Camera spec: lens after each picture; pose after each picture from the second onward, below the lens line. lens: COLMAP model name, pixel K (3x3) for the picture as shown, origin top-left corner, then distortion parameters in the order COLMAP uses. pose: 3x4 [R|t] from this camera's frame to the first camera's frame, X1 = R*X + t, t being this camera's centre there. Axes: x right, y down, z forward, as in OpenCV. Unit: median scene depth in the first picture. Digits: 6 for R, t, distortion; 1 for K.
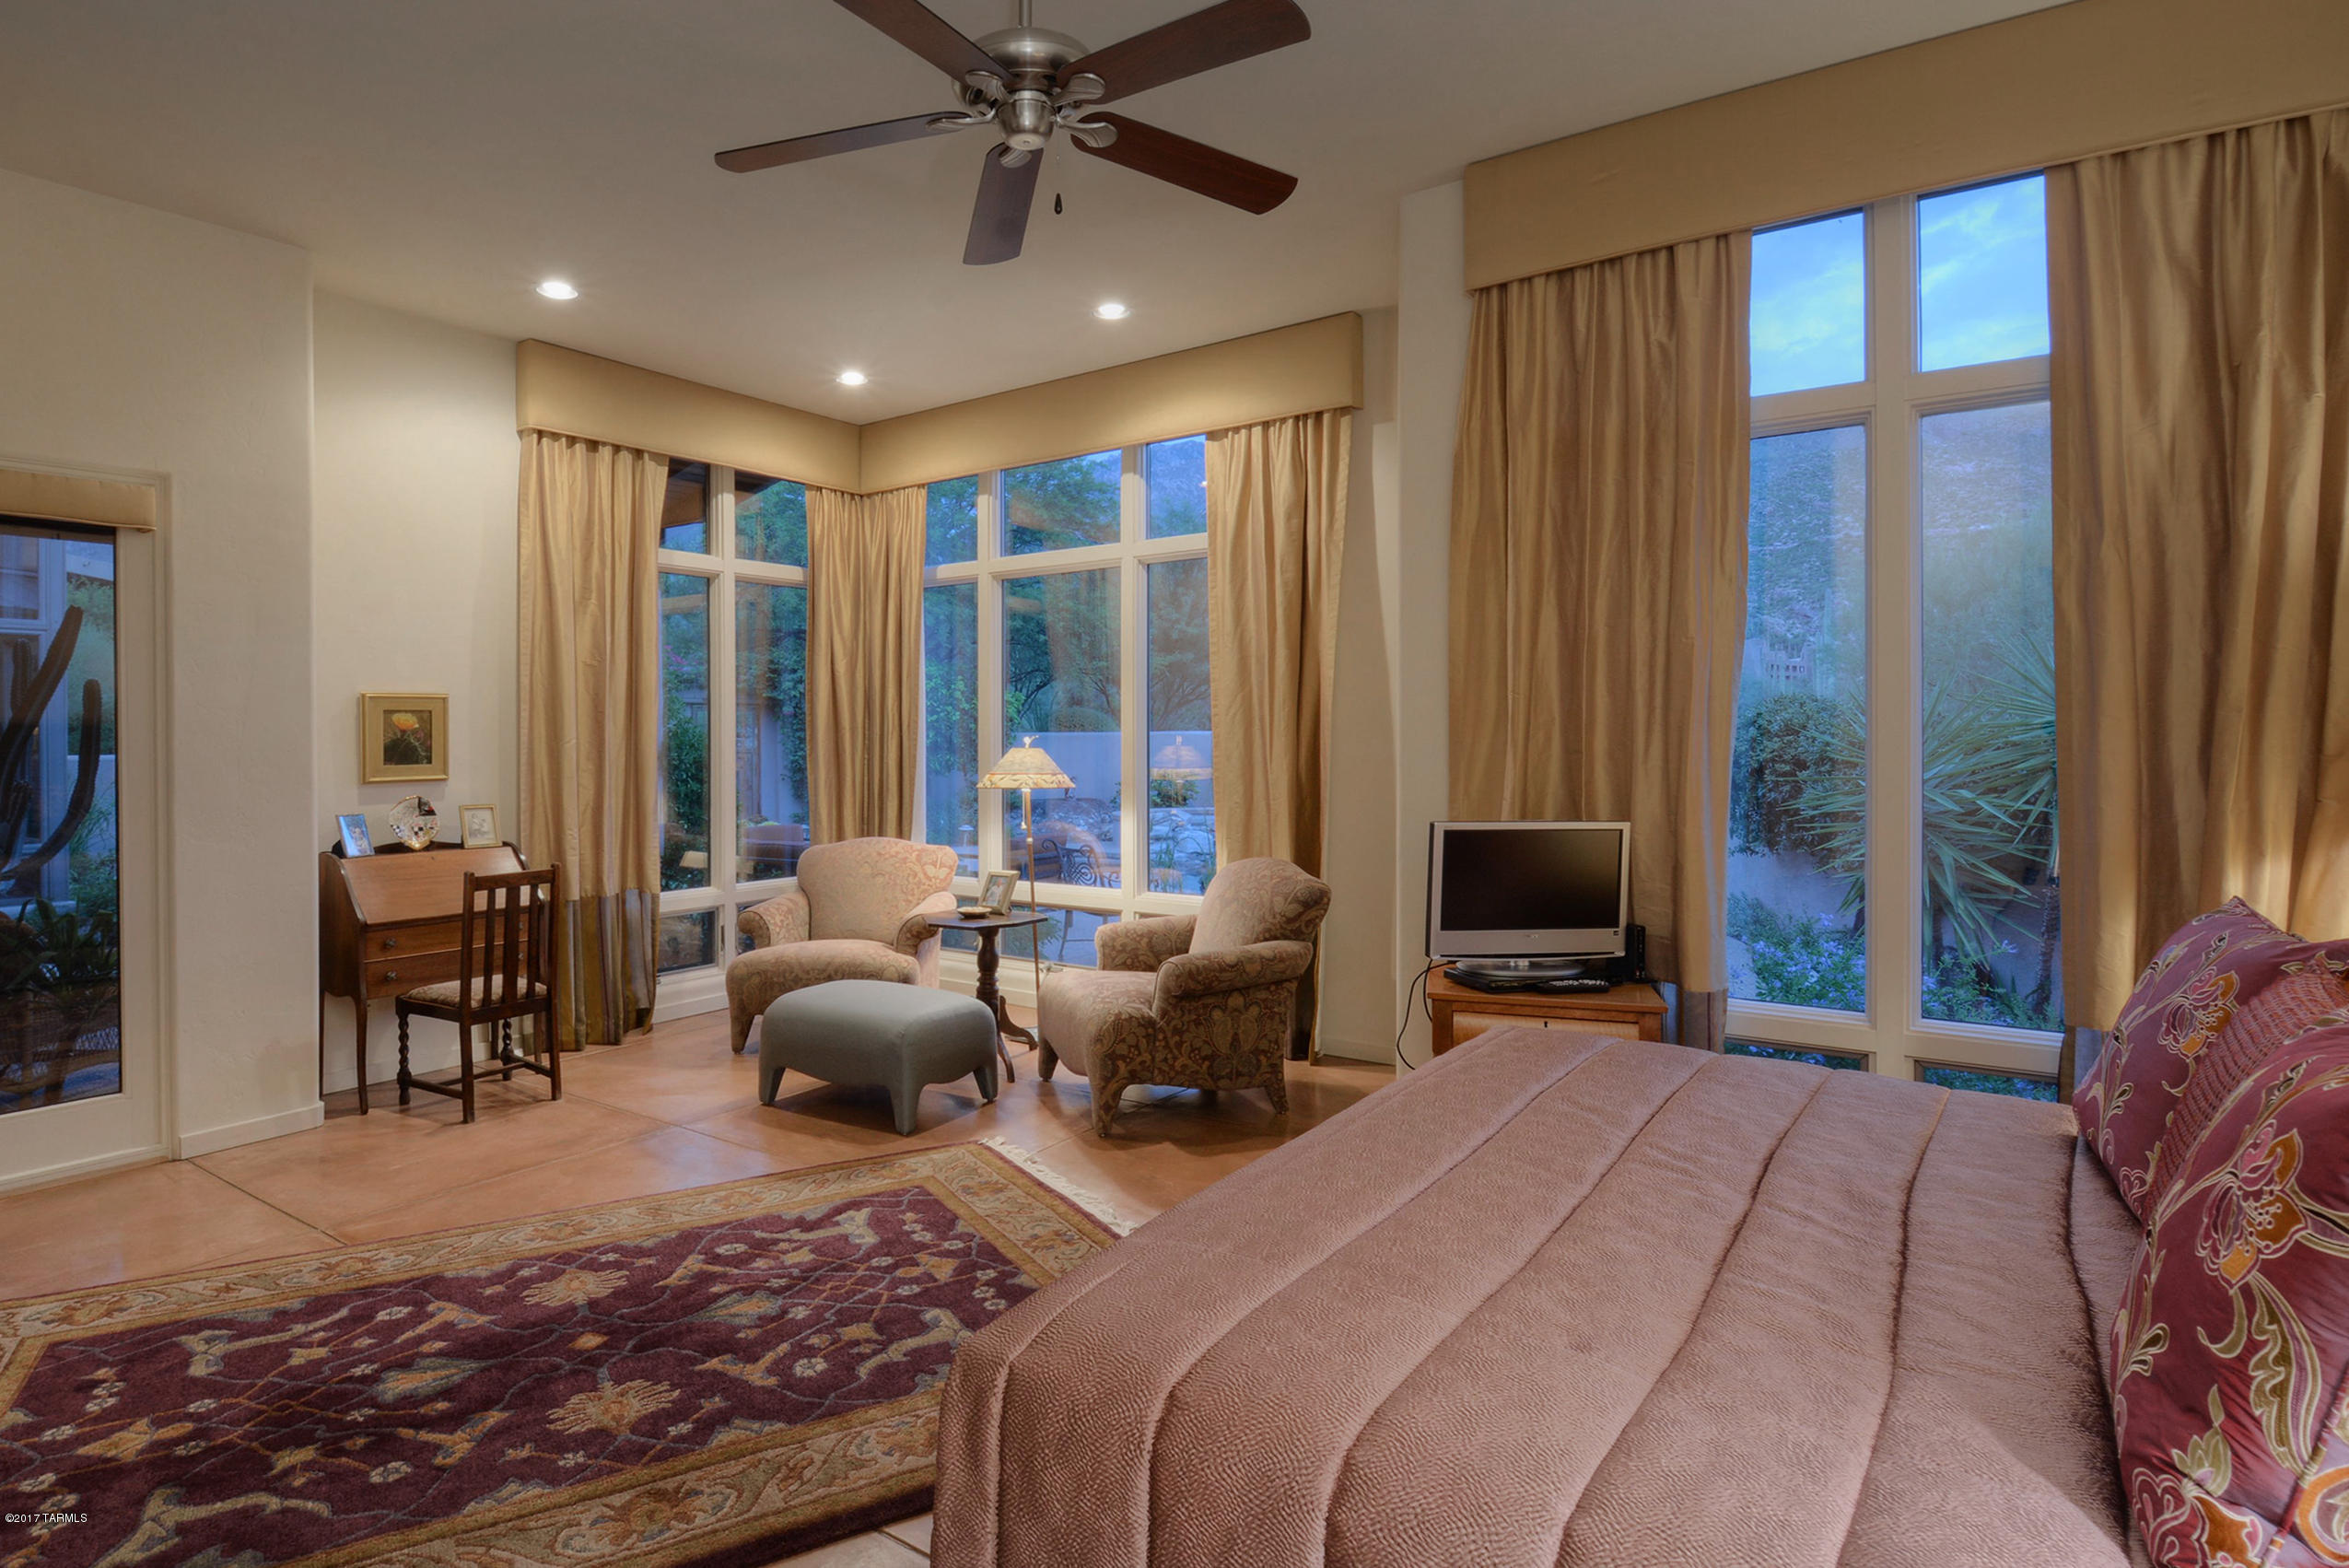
lens RADIAL K [[1167.8, 0, 1183.2], [0, 1167.8, 709.3], [0, 0, 1]] dist [0.001982, 0.000248]
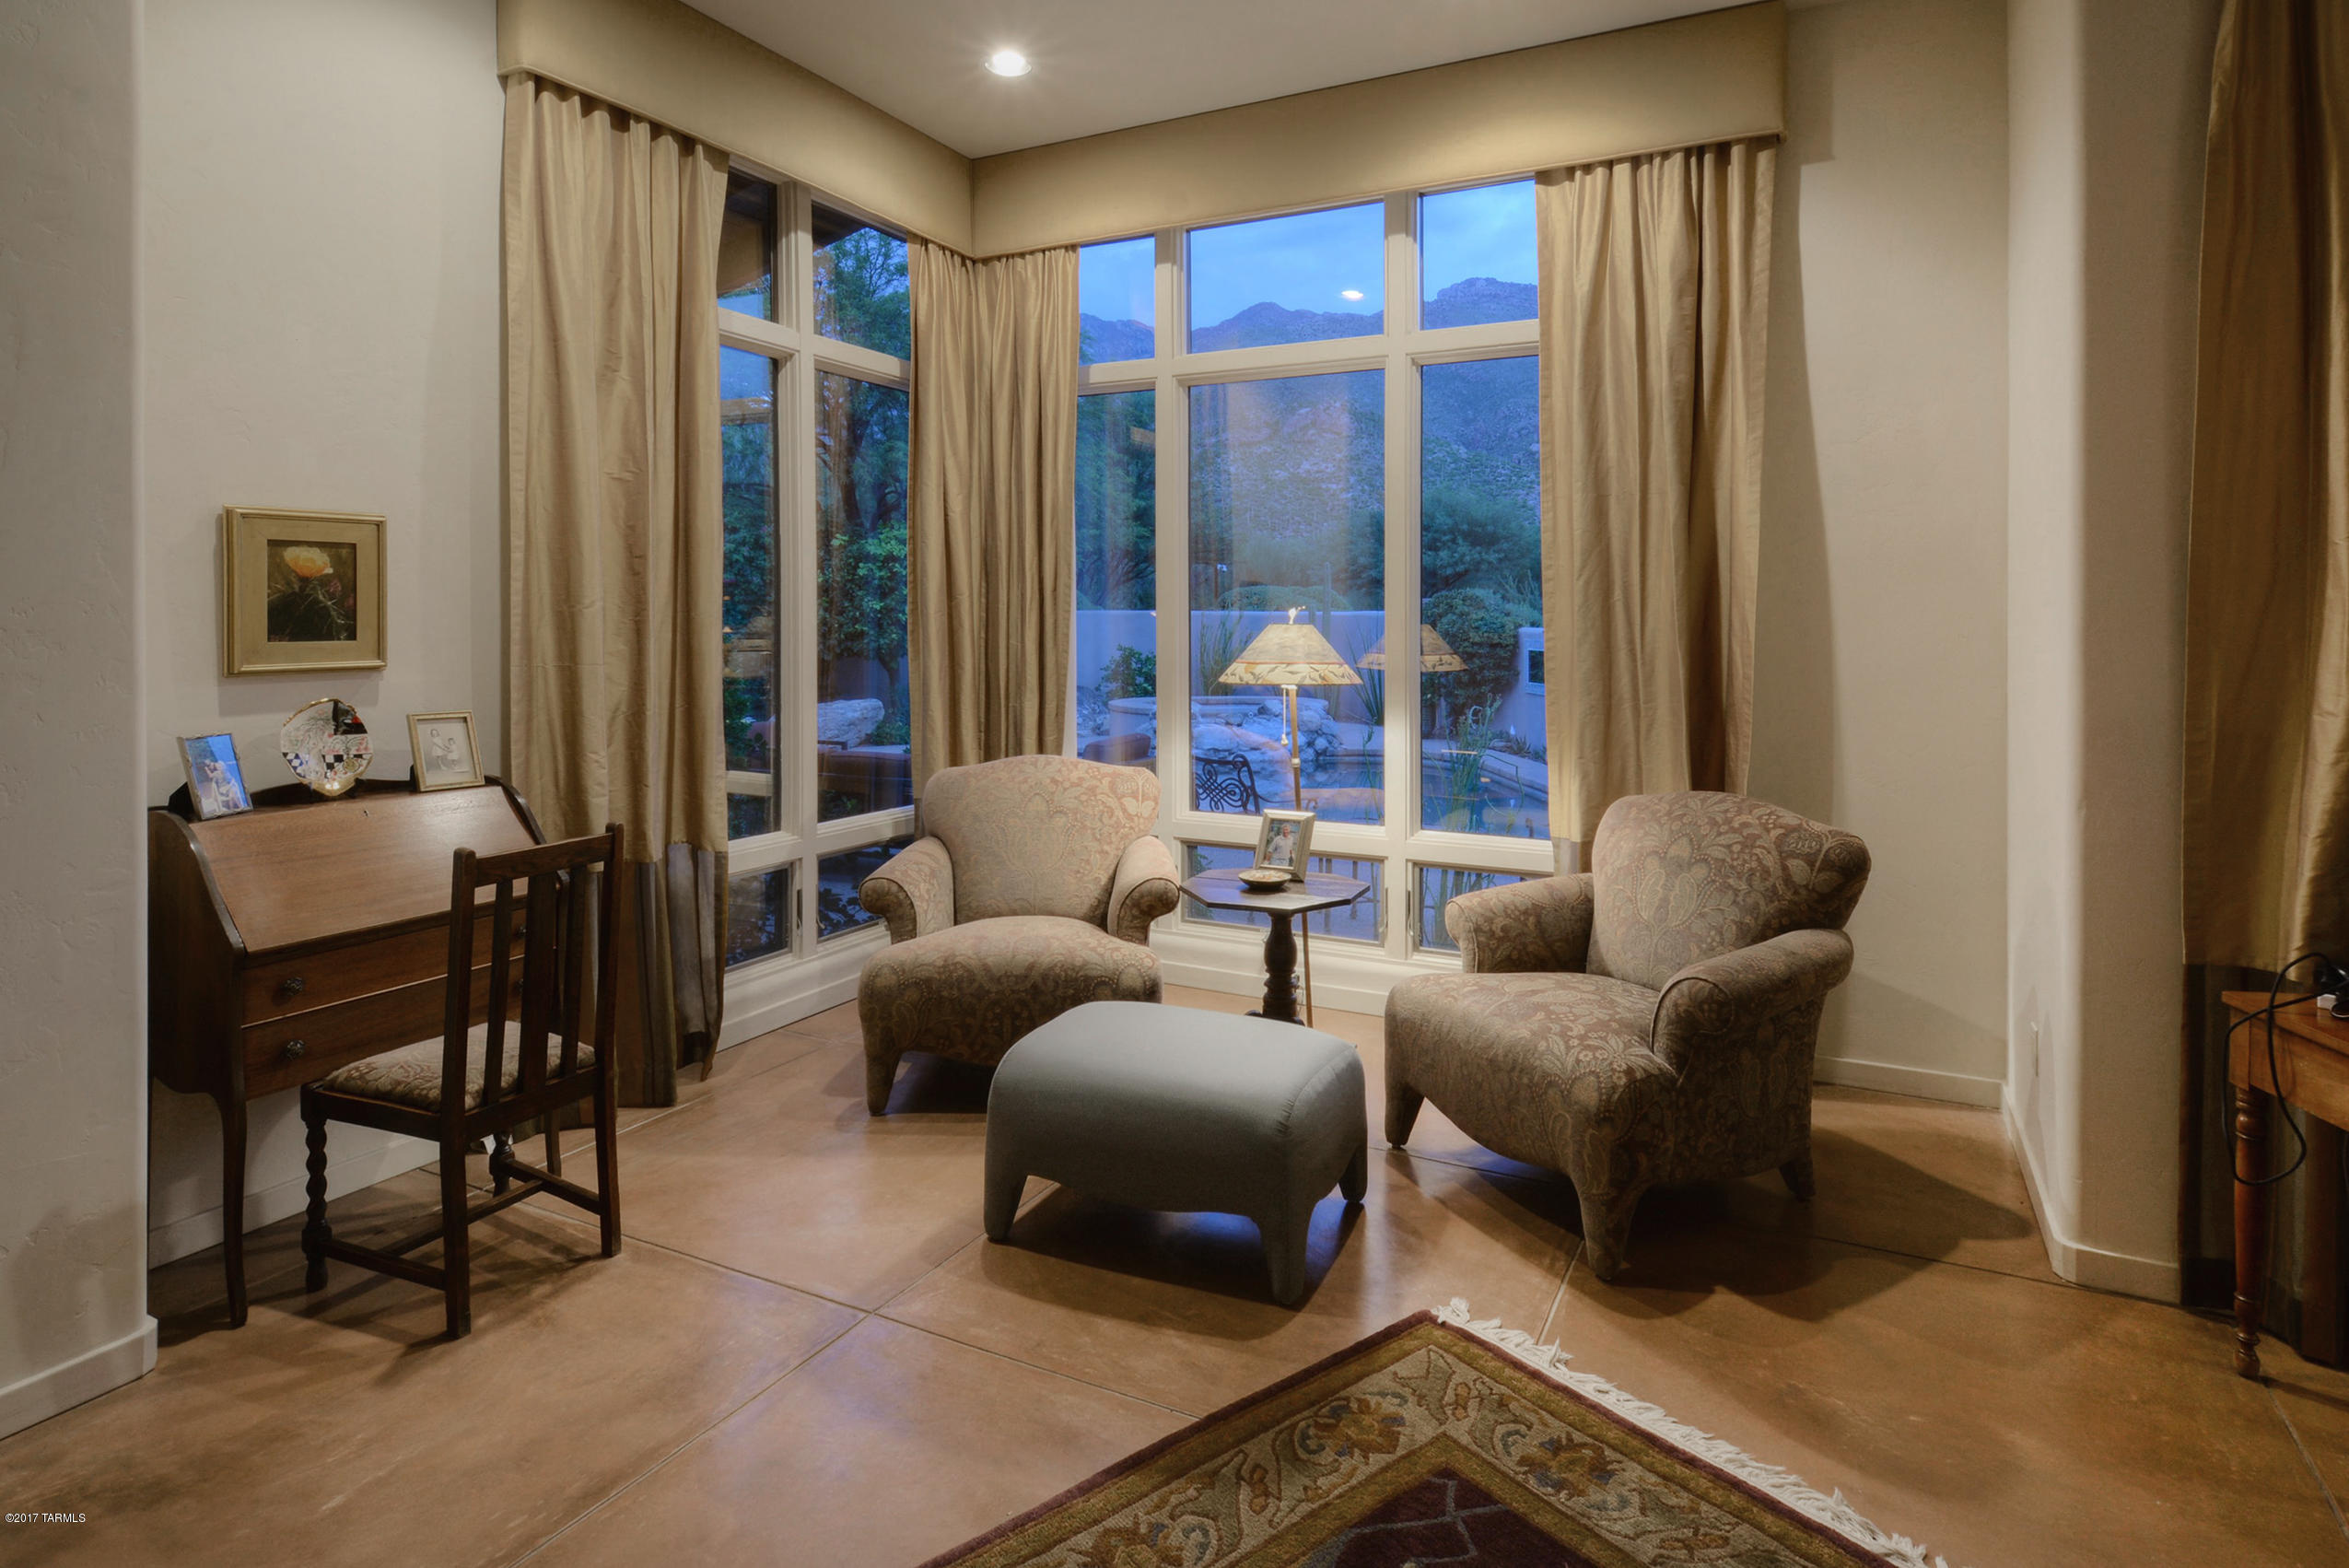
lens RADIAL K [[1172.8, 0, 1210.8], [0, 1172.8, 613.4], [0, 0, 1]] dist [-0.001617, -0.001306]
pose [[0.991752, 0.012257, 0.127581, -0.316730], [-0.014662, 0.999732, 0.017933, 0.018643], [-0.127327, -0.019656, 0.991666, 0.403978]]
